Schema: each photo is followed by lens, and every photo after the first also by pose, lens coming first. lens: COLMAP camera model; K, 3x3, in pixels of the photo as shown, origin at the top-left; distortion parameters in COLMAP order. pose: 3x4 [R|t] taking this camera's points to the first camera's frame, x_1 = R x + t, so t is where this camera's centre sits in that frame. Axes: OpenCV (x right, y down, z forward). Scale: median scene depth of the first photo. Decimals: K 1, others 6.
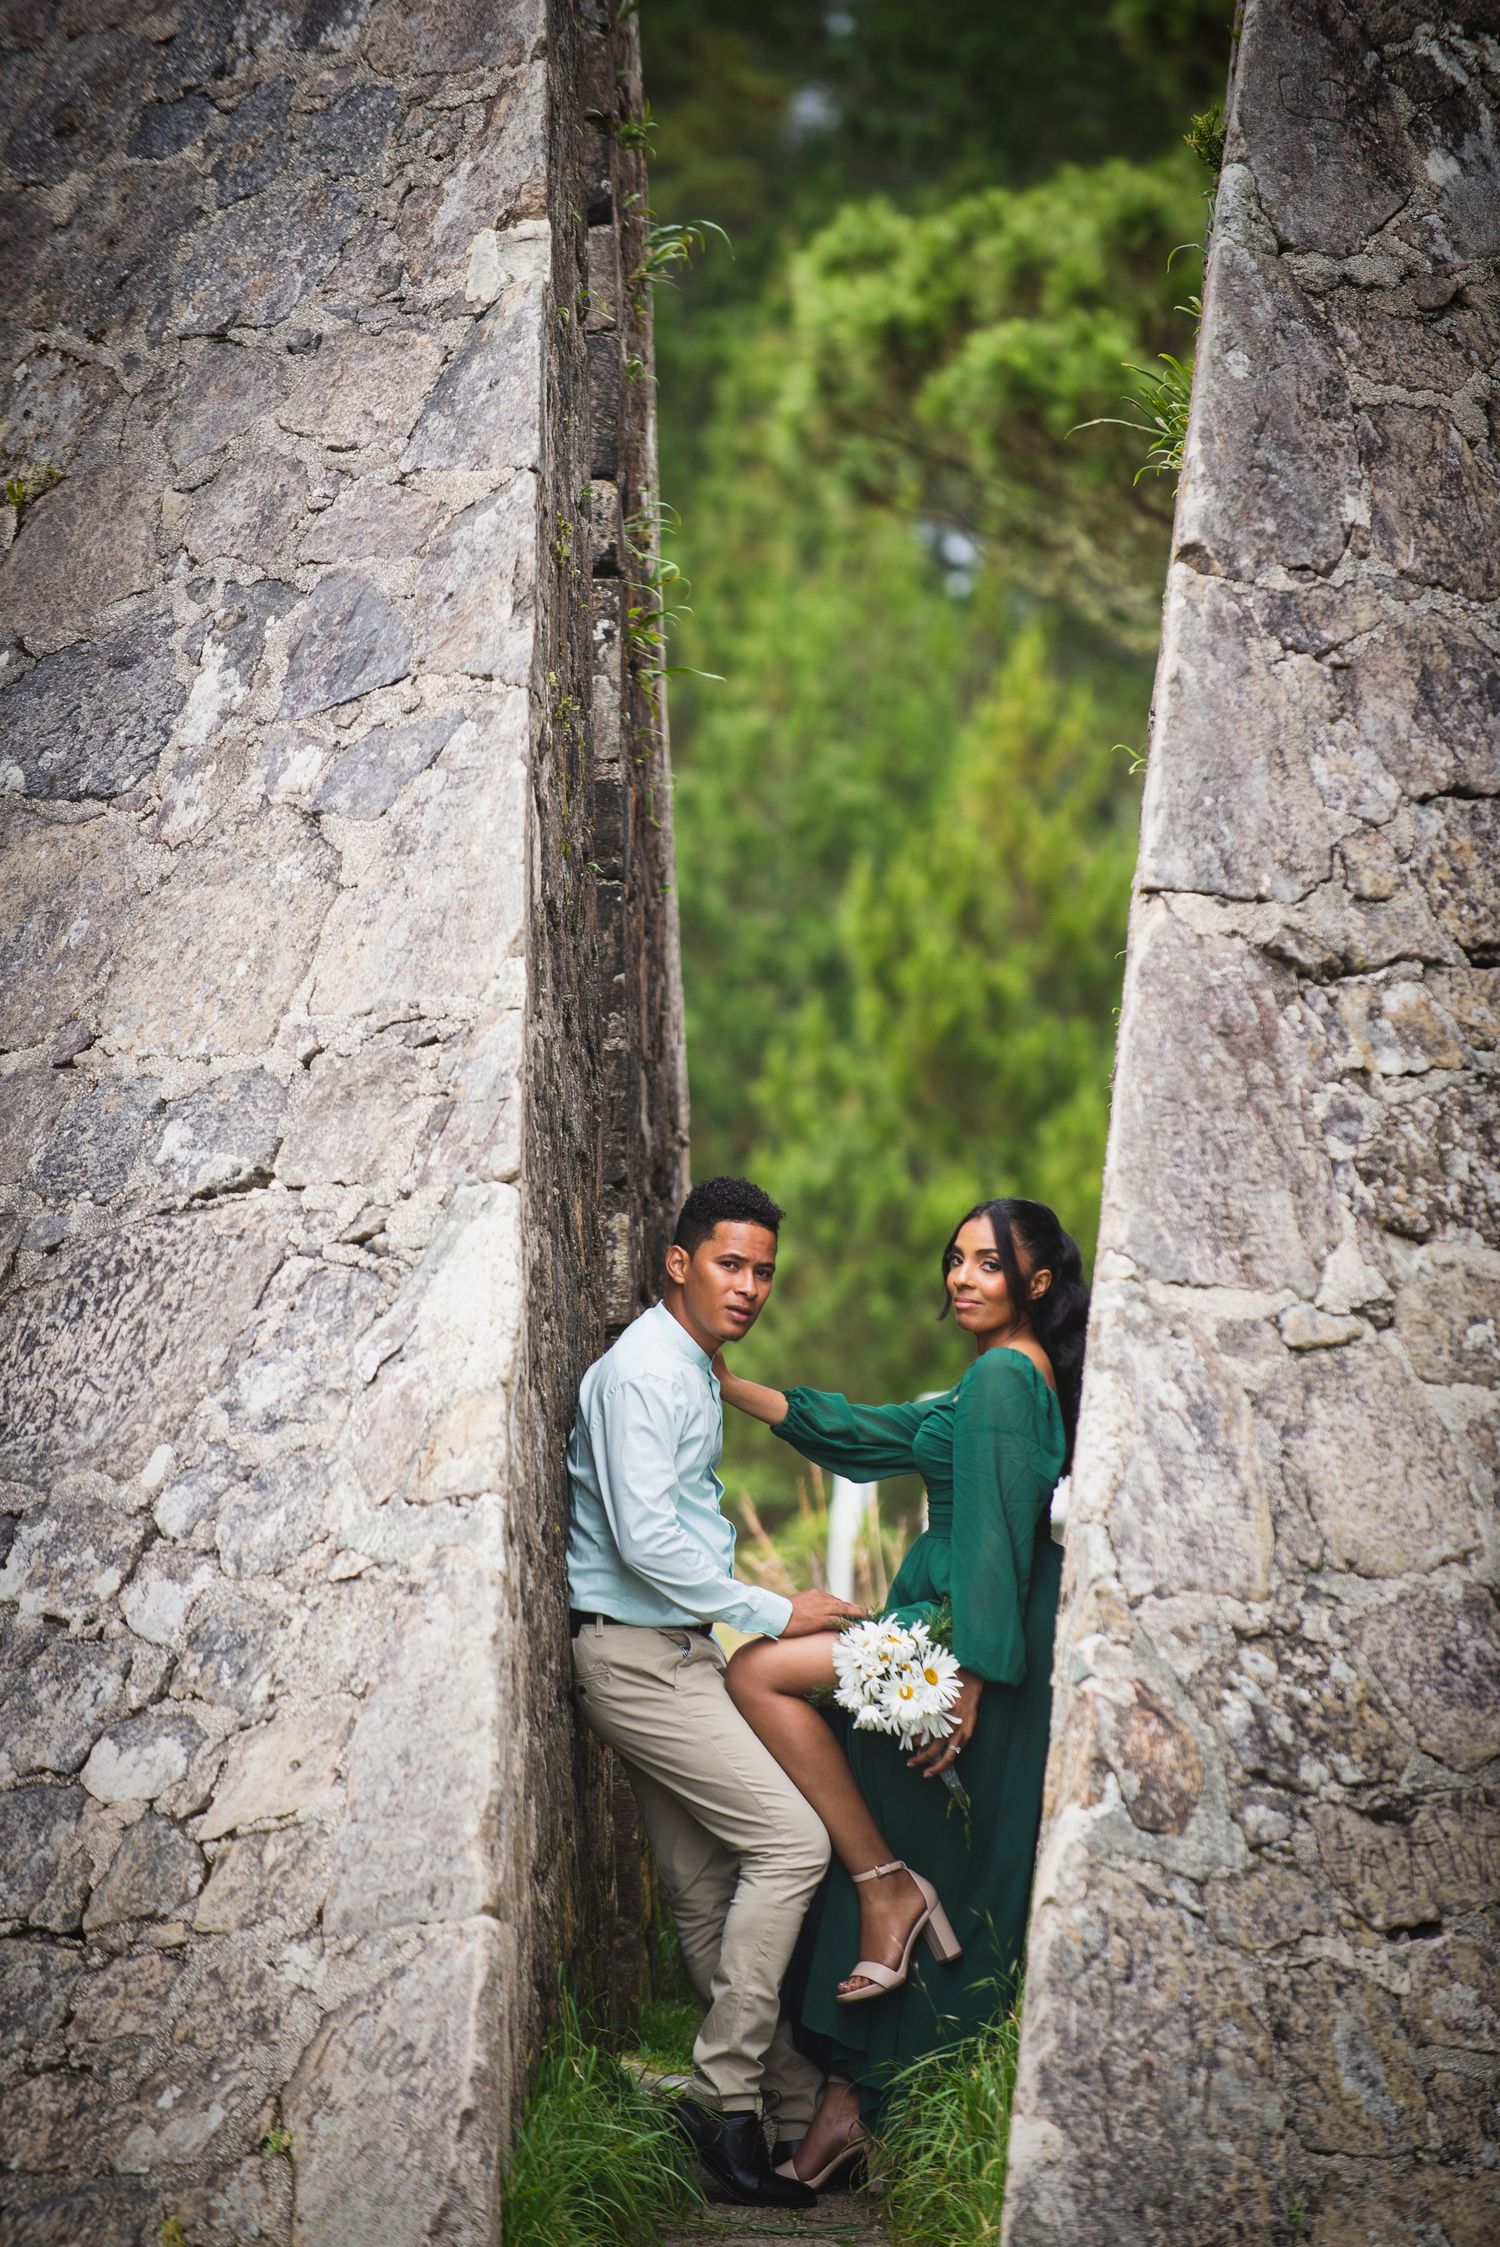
lens RADIAL K [[12836.9, 0, 730.3], [0, 12836.9, 1114.2], [0, 0, 1]] dist [1.245301, 0.000000]
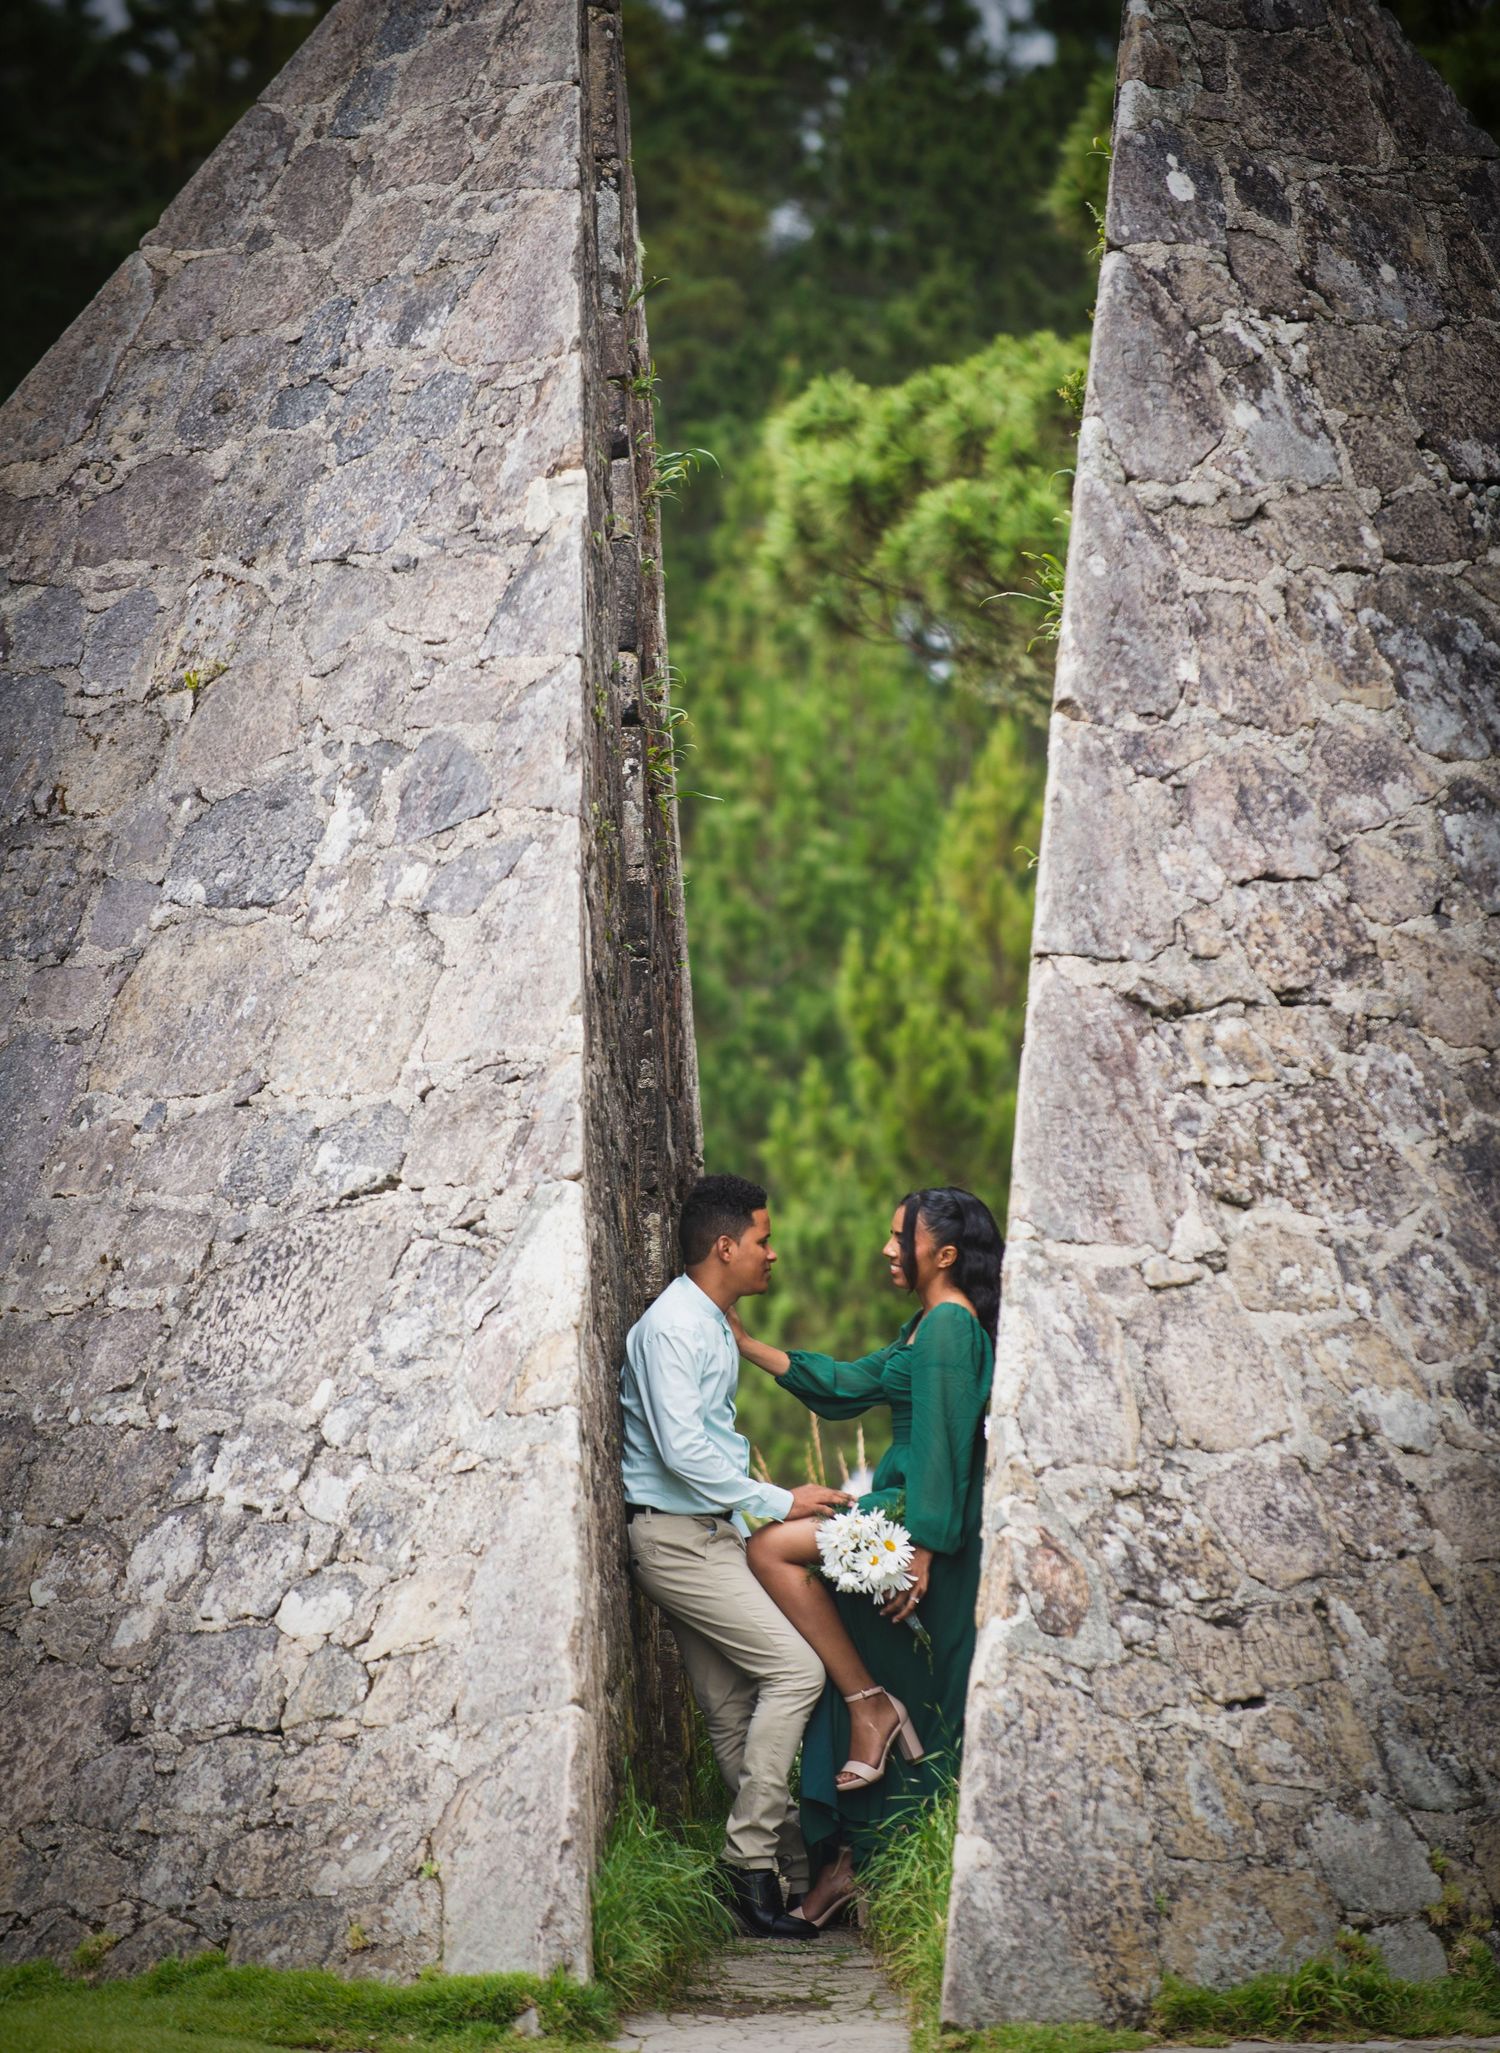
lens RADIAL K [[12685.0, 0, 747.4], [0, 12685.0, 1027.2], [0, 0, 1]] dist [-0.172780, 0.000000]
pose [[0.999692, -0.024779, 0.001289, -0.000264], [0.024793, 0.999611, -0.012754, 0.006418], [-0.000972, 0.012782, 0.999918, -0.332197]]
